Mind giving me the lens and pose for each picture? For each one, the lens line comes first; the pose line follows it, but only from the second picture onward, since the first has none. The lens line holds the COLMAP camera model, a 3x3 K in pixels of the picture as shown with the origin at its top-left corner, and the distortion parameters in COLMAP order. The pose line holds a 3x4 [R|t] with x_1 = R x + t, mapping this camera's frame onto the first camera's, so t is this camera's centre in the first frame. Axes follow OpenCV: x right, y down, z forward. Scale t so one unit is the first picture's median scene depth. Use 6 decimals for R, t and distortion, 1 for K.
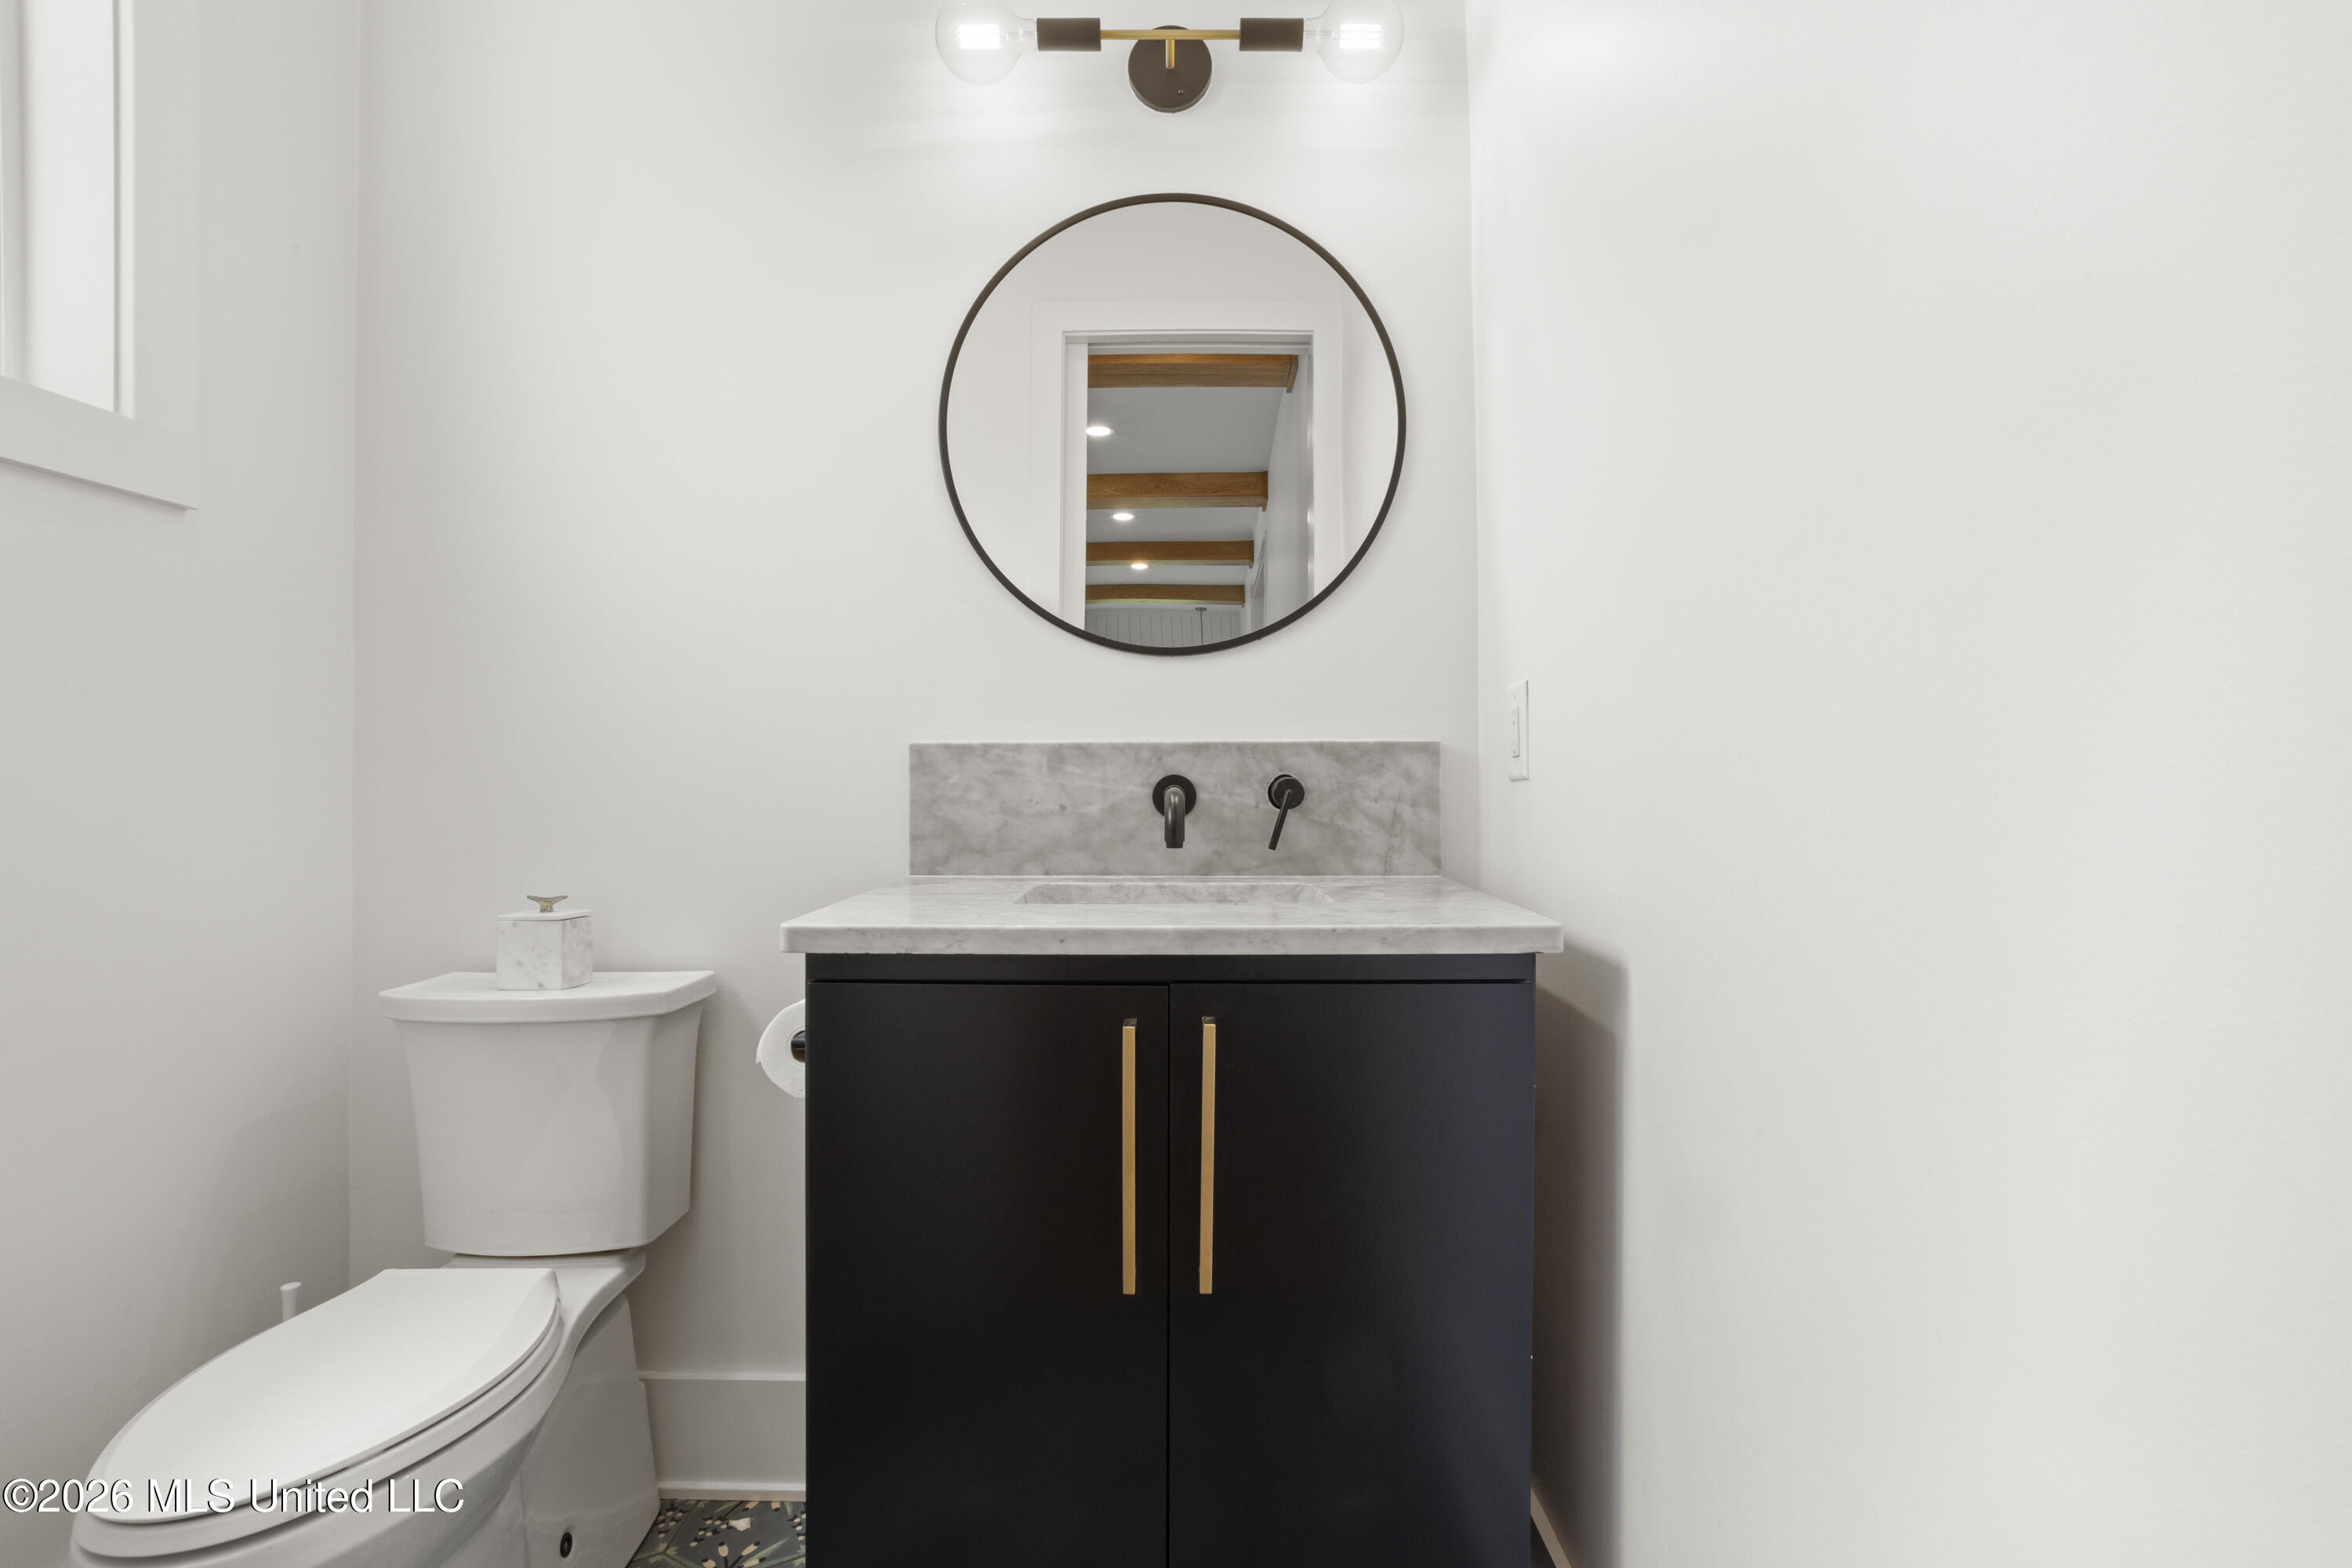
lens RADIAL K [[1120.7, 0, 1174.8], [0, 1120.7, 779.3], [0, 0, 1]] dist [-0.025134, 0.003091]
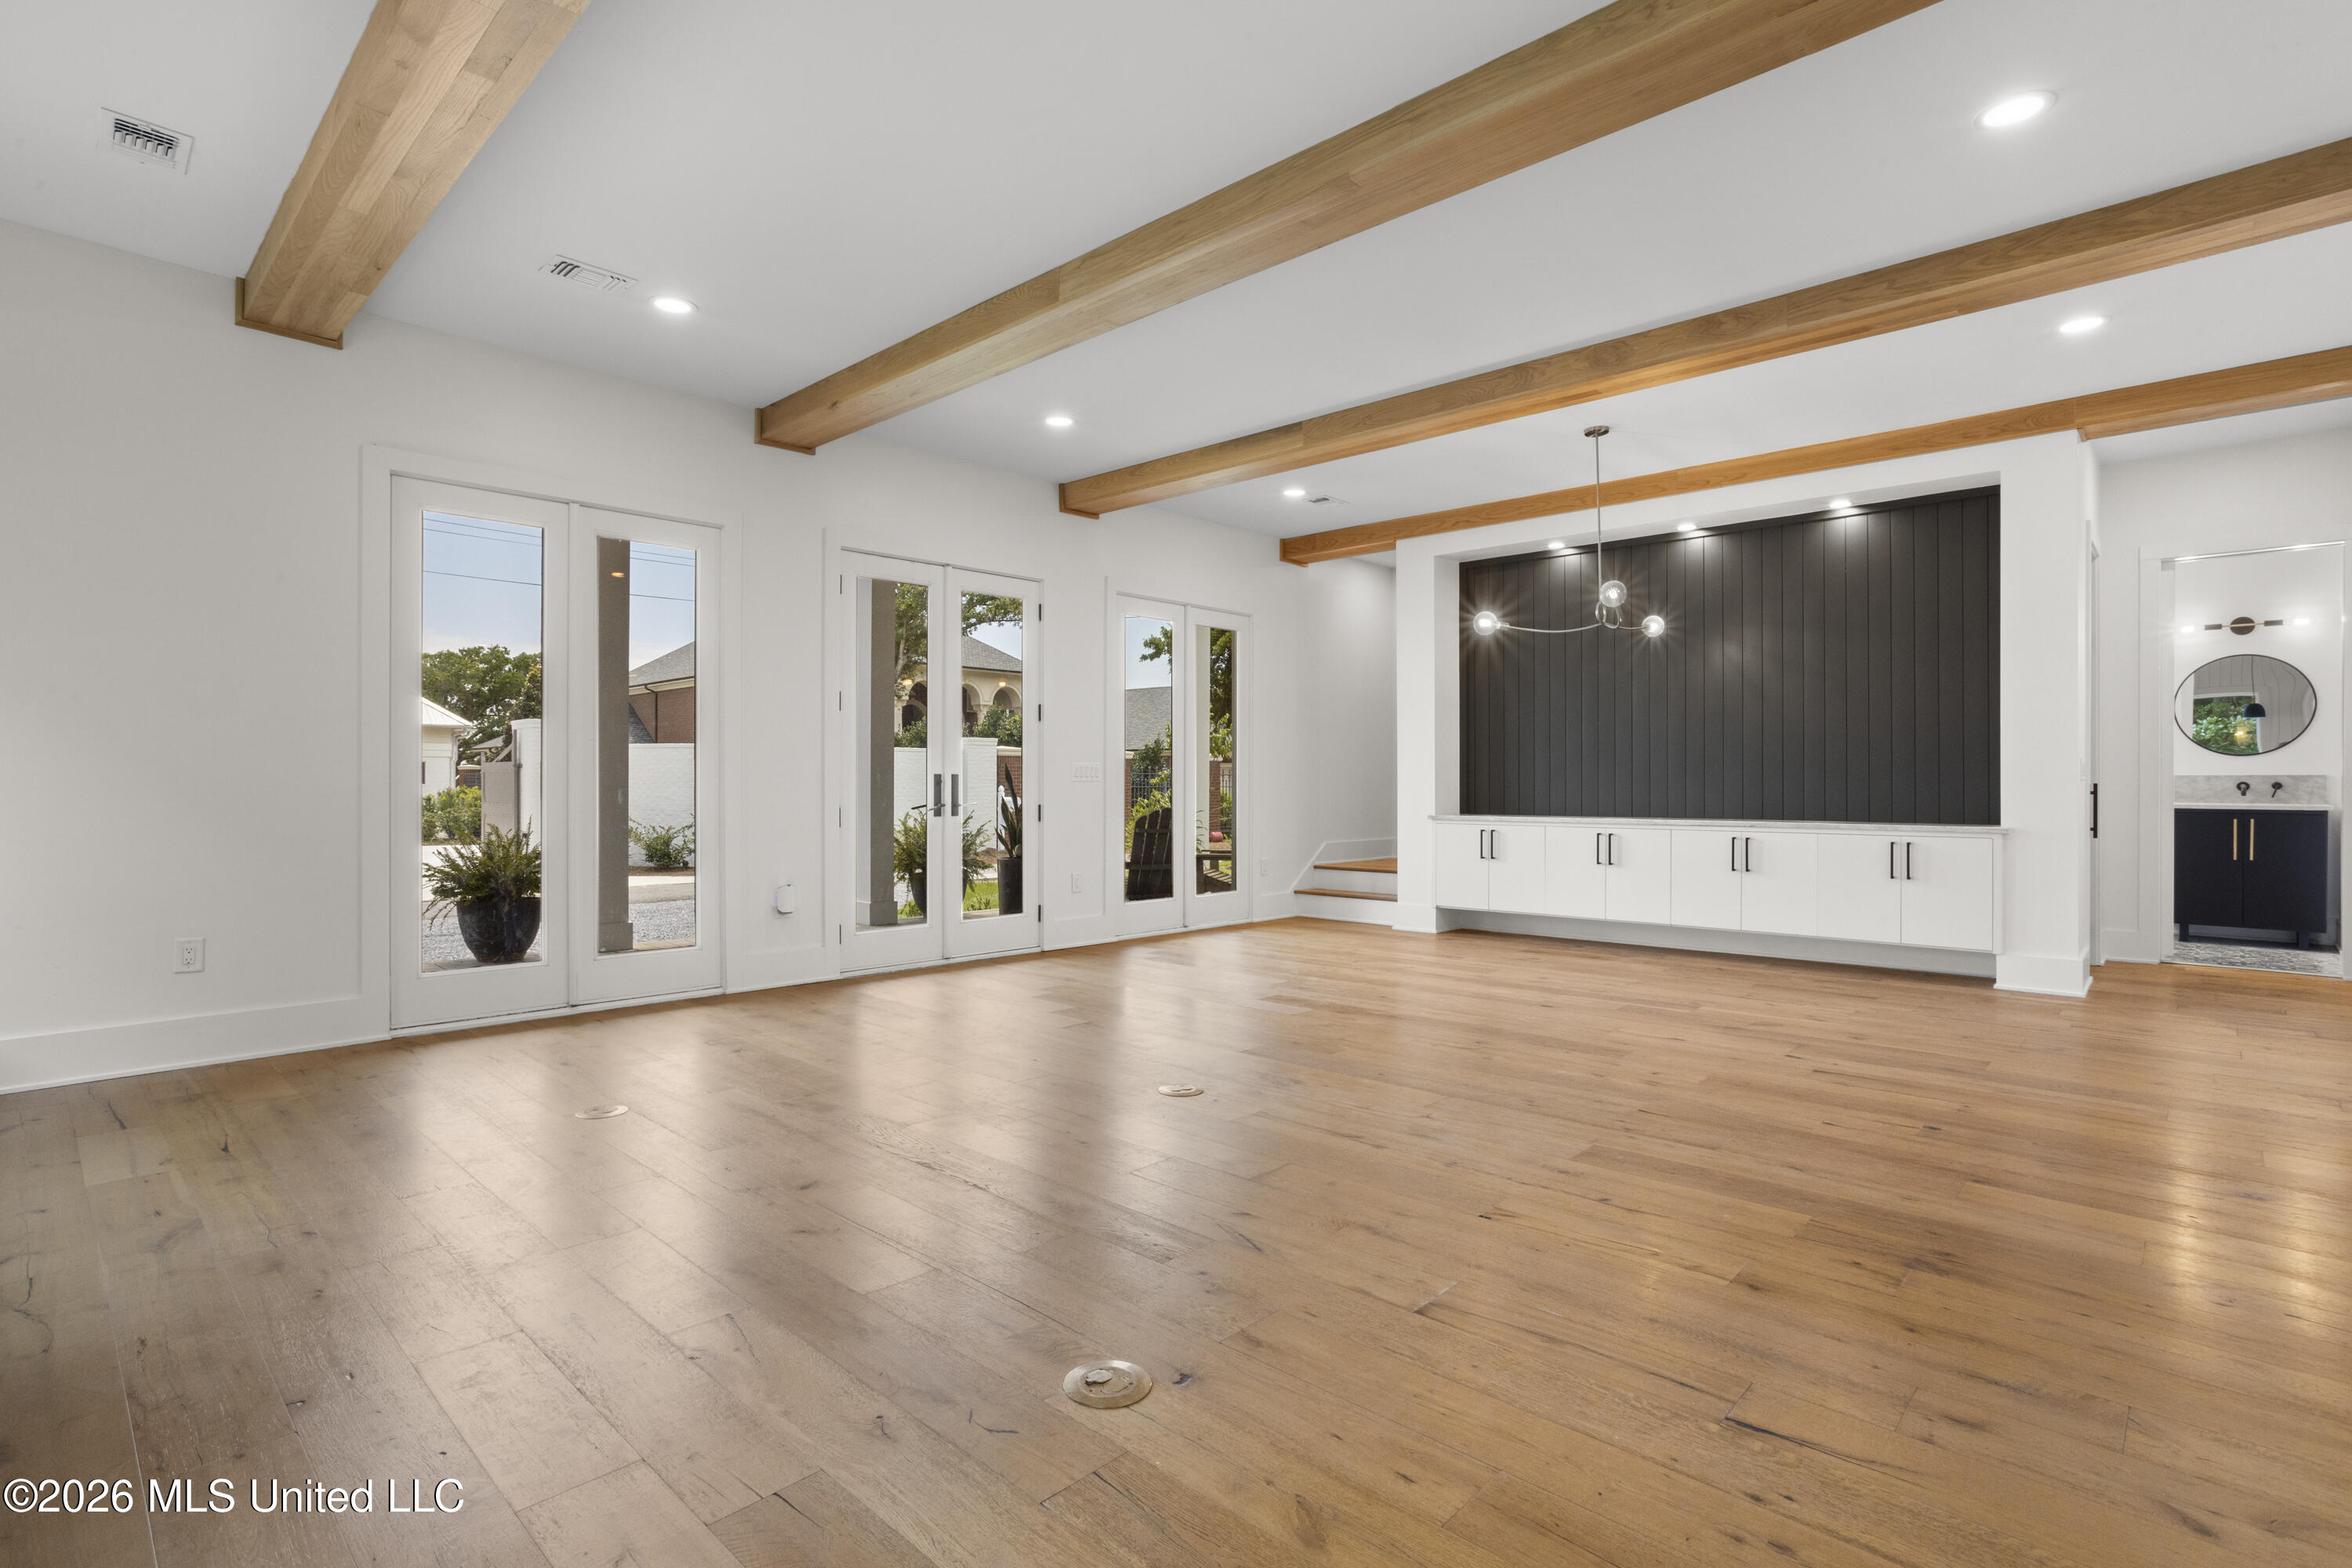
lens RADIAL K [[1120.7, 0, 1175.1], [0, 1120.7, 788.4], [0, 0, 1]] dist [-0.025134, 0.003091]
pose [[0.725174, 0.002868, -0.688560, -0.080693], [-0.009677, 0.999935, -0.006026, 0.094082], [0.688498, 0.011034, 0.725154, -5.369436]]
